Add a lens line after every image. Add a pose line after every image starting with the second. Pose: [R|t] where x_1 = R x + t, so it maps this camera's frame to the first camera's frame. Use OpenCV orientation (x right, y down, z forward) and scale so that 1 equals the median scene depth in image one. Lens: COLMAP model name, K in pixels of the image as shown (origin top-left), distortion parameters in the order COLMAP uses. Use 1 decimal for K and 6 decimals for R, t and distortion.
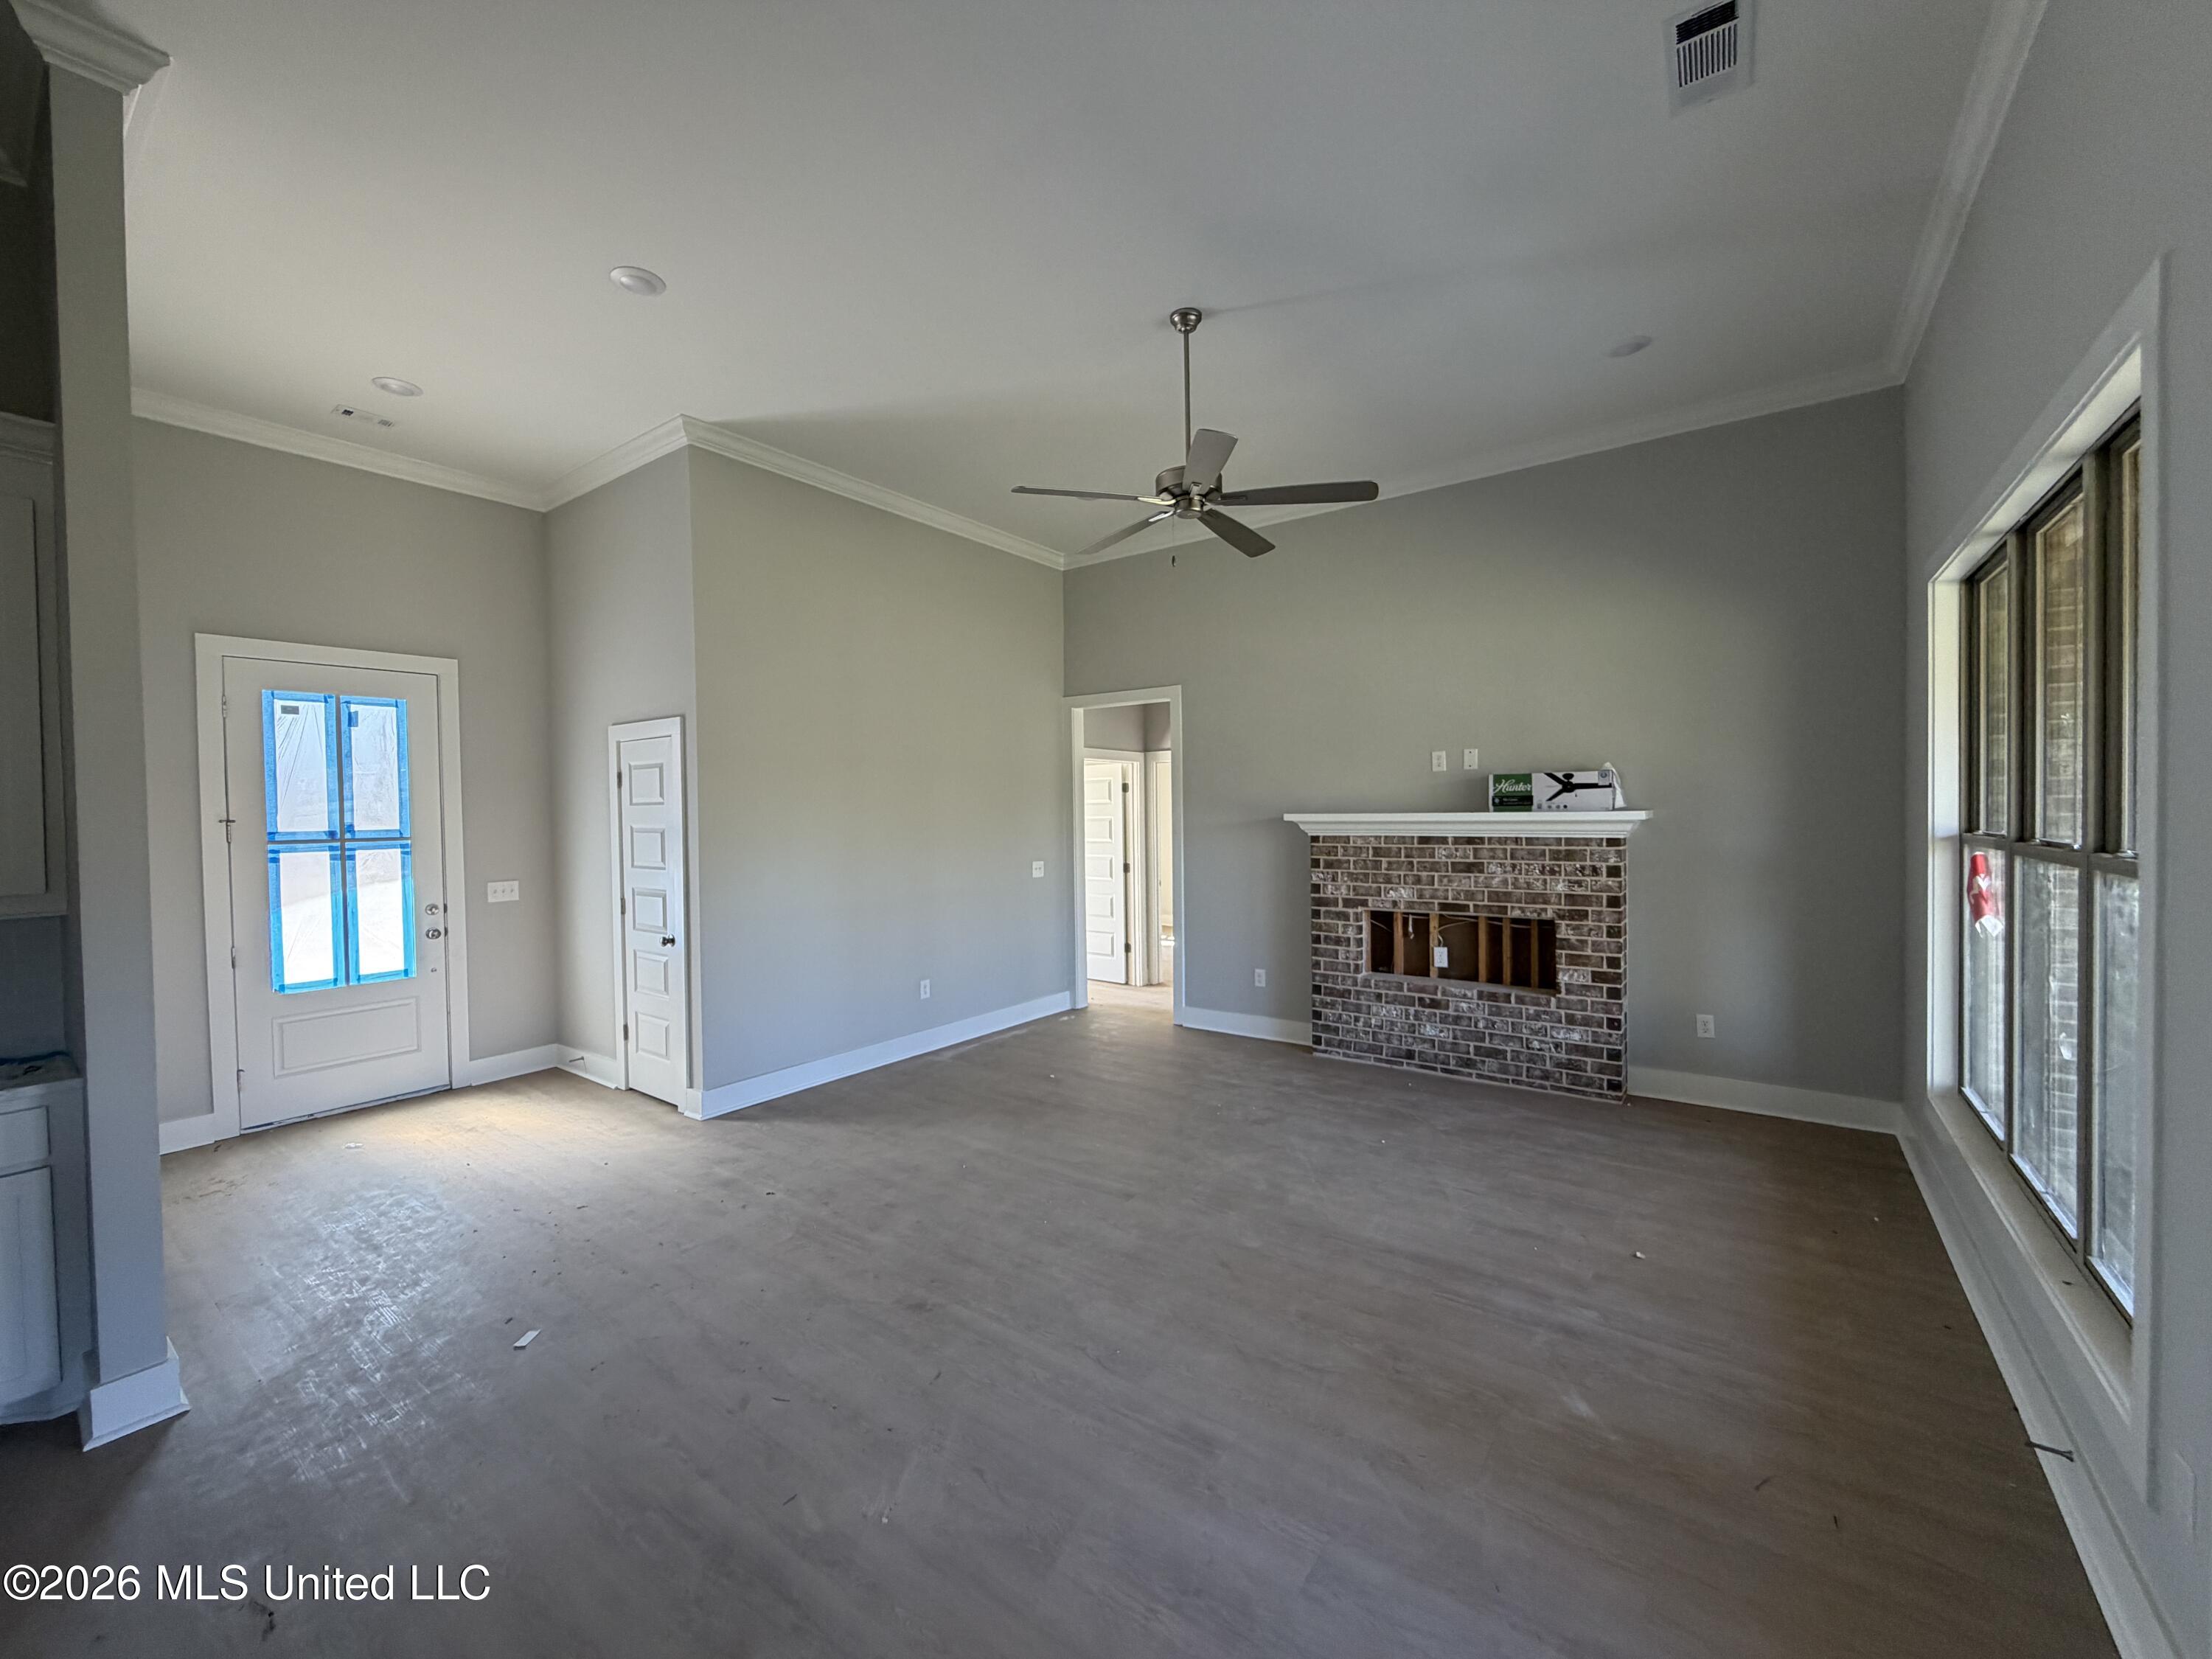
lens RADIAL K [[883.0, 0, 1096.9], [0, 883.0, 826.8], [0, 0, 1]] dist [-0.002732, 0.000563]
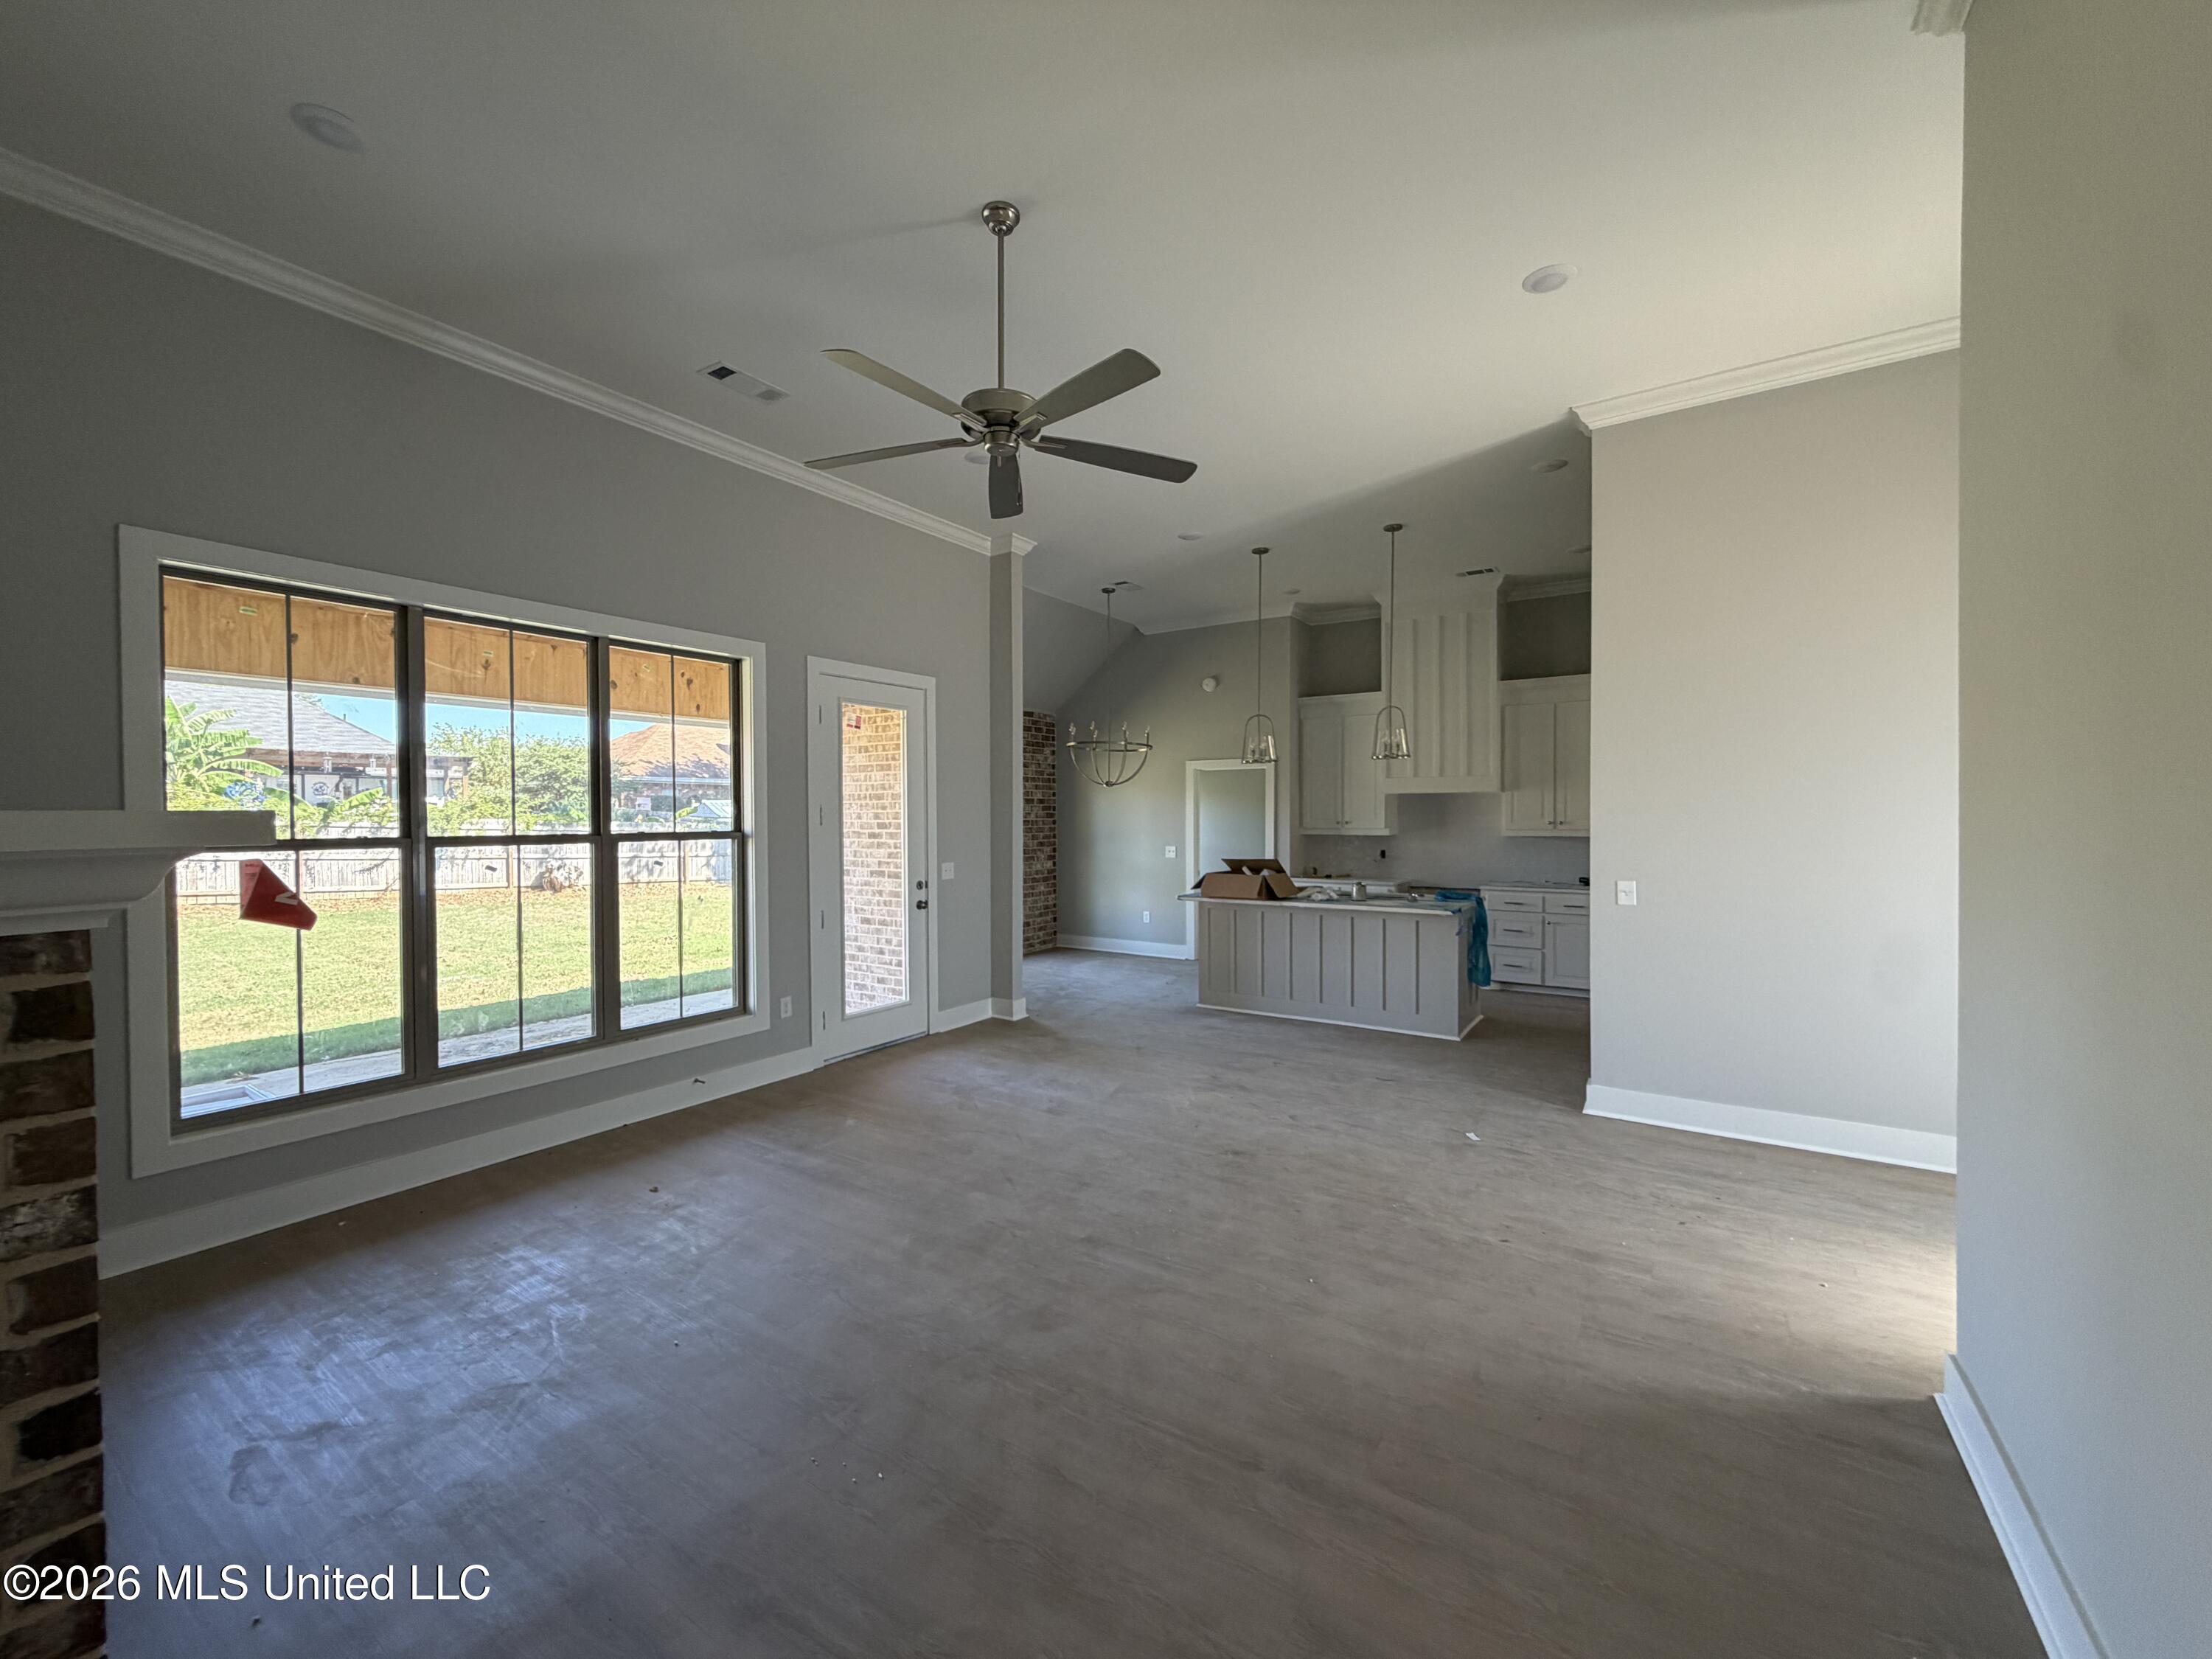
lens RADIAL K [[883.0, 0, 1102.2], [0, 883.0, 827.5], [0, 0, 1]] dist [-0.002732, 0.000563]
pose [[-0.998401, 0.018090, -0.053561, 0.047566], [0.016336, 0.999321, 0.033017, -0.016294], [0.054122, 0.032090, -0.998019, 1.422328]]
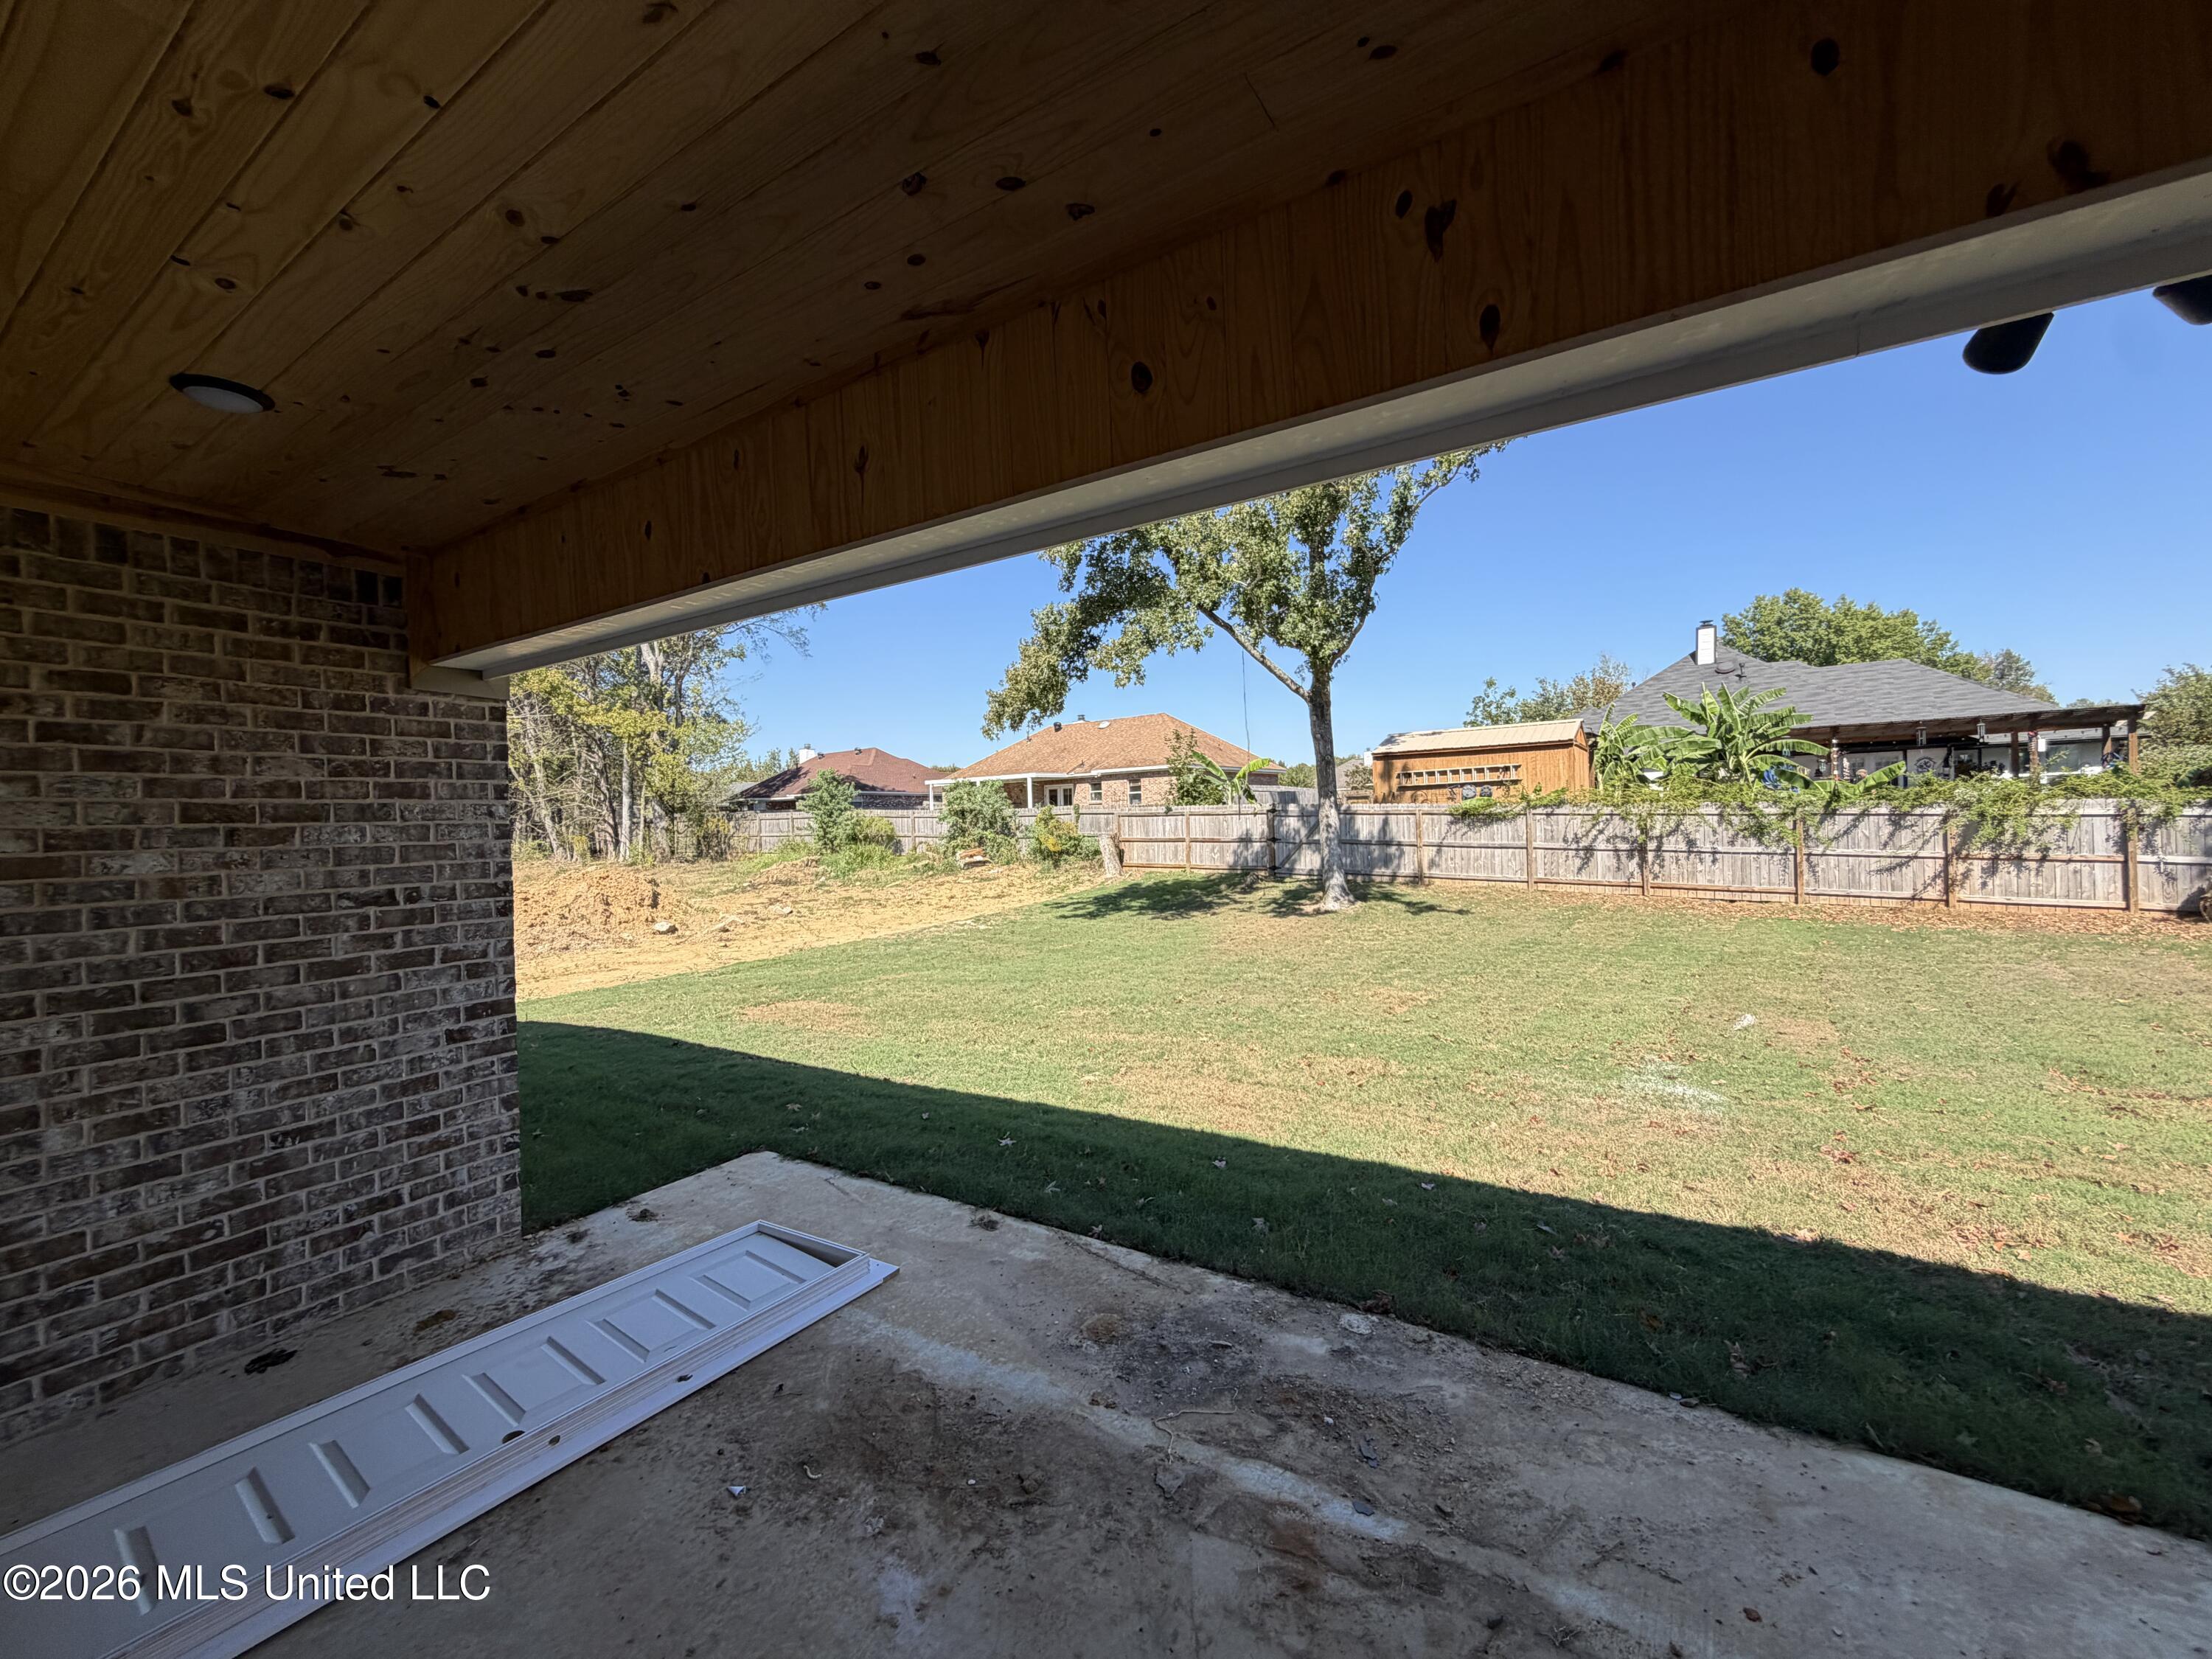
lens RADIAL K [[883.0, 0, 1097.2], [0, 883.0, 833.2], [0, 0, 1]] dist [-0.002732, 0.000563]
pose [[-0.071508, 0.005257, 0.997426, 0.324069], [0.050226, 0.998737, -0.001663, -0.006052], [-0.996175, 0.049978, -0.071682, 0.147809]]
